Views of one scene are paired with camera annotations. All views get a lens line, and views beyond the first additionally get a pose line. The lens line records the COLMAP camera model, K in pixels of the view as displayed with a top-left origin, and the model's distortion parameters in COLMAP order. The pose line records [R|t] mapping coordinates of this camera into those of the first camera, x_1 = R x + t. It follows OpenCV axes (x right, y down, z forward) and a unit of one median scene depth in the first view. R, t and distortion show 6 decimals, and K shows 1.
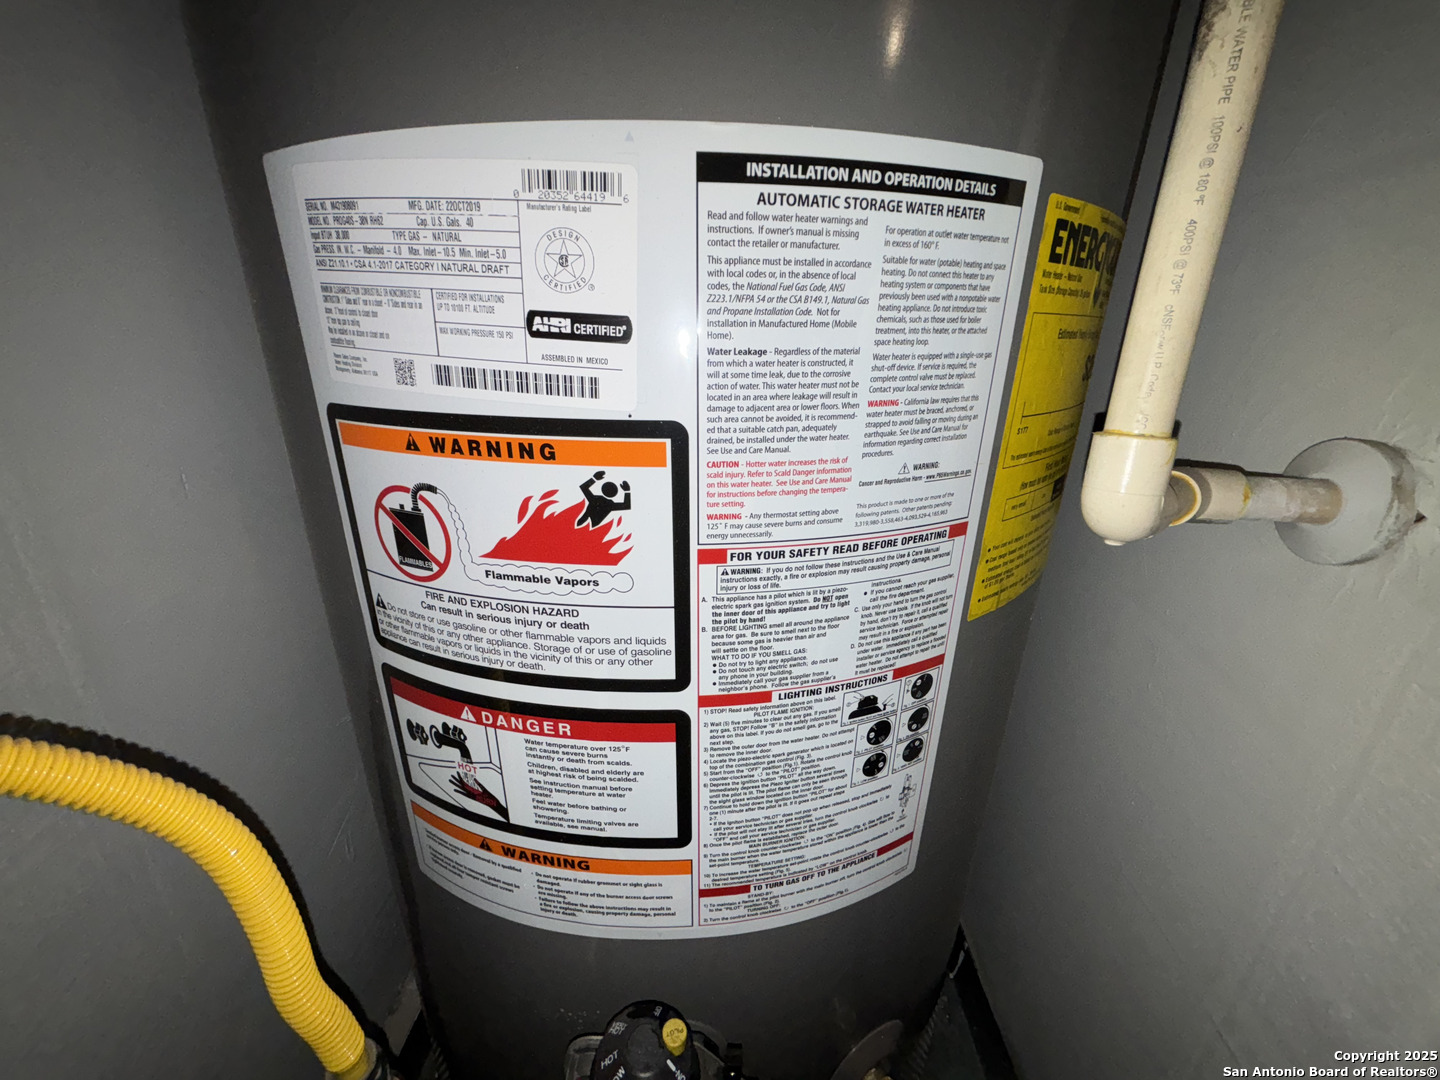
lens RADIAL K [[581.7, 0, 721.9], [0, 581.7, 544.0], [0, 0, 1]] dist [-0.000327, -0.000037]
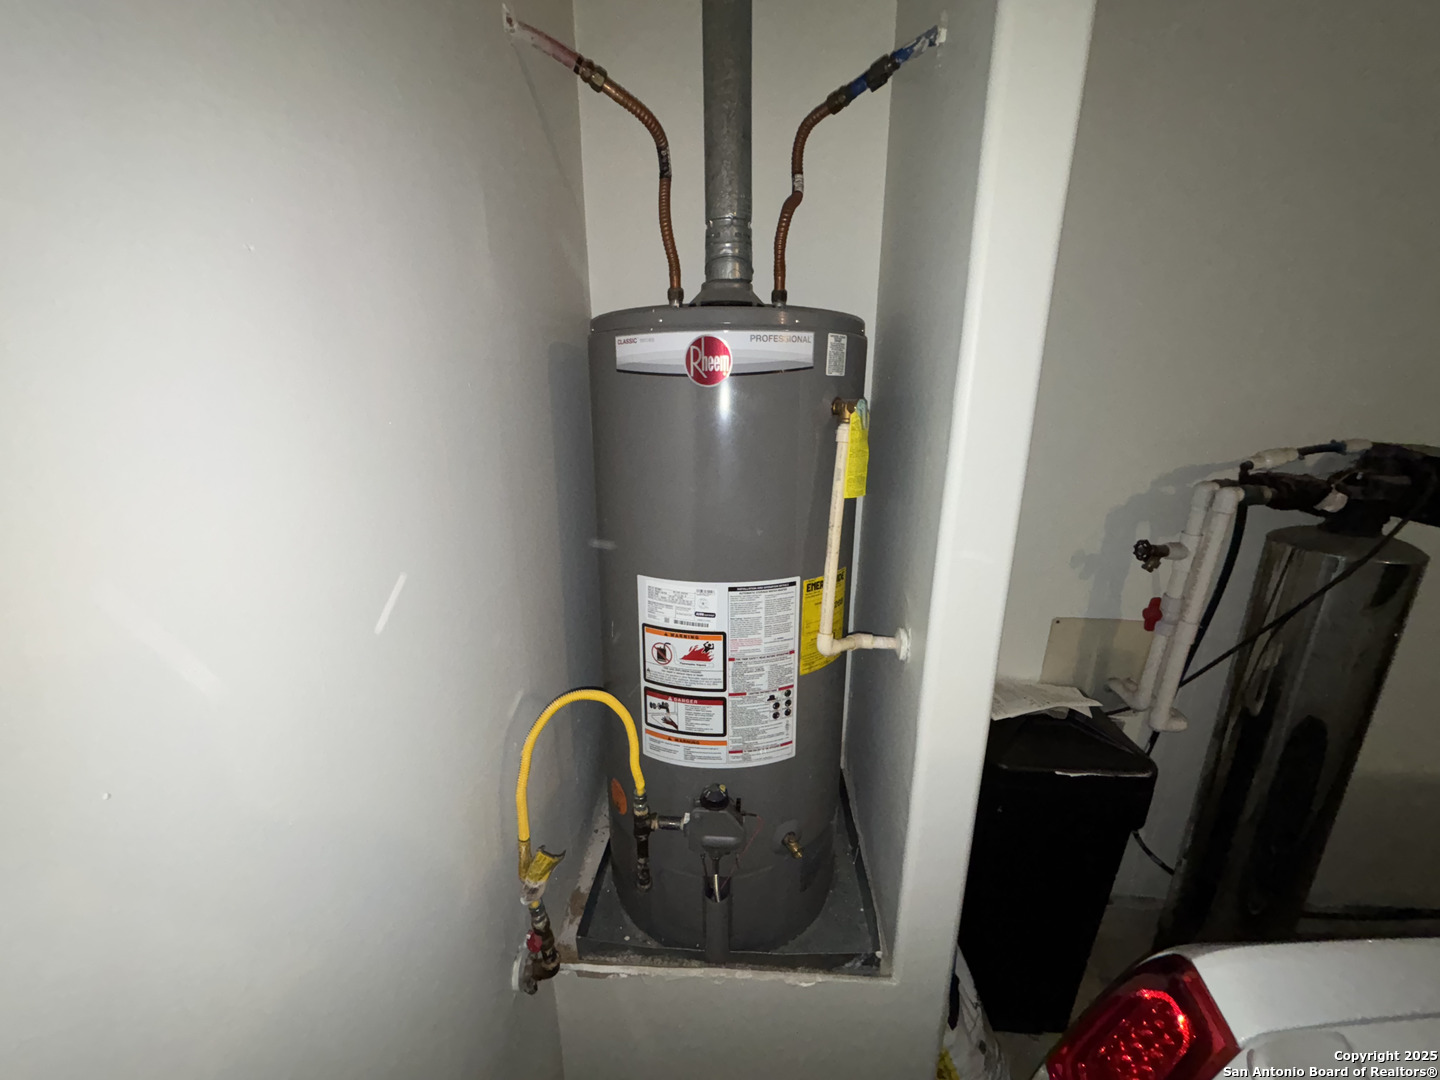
lens RADIAL K [[581.7, 0, 723.9], [0, 581.7, 532.5], [0, 0, 1]] dist [-0.000327, -0.000037]
pose [[0.999028, -0.006609, -0.043580, 0.114338], [0.000476, 0.990255, -0.139266, -0.293329], [0.044076, 0.139110, 0.989296, -3.238224]]
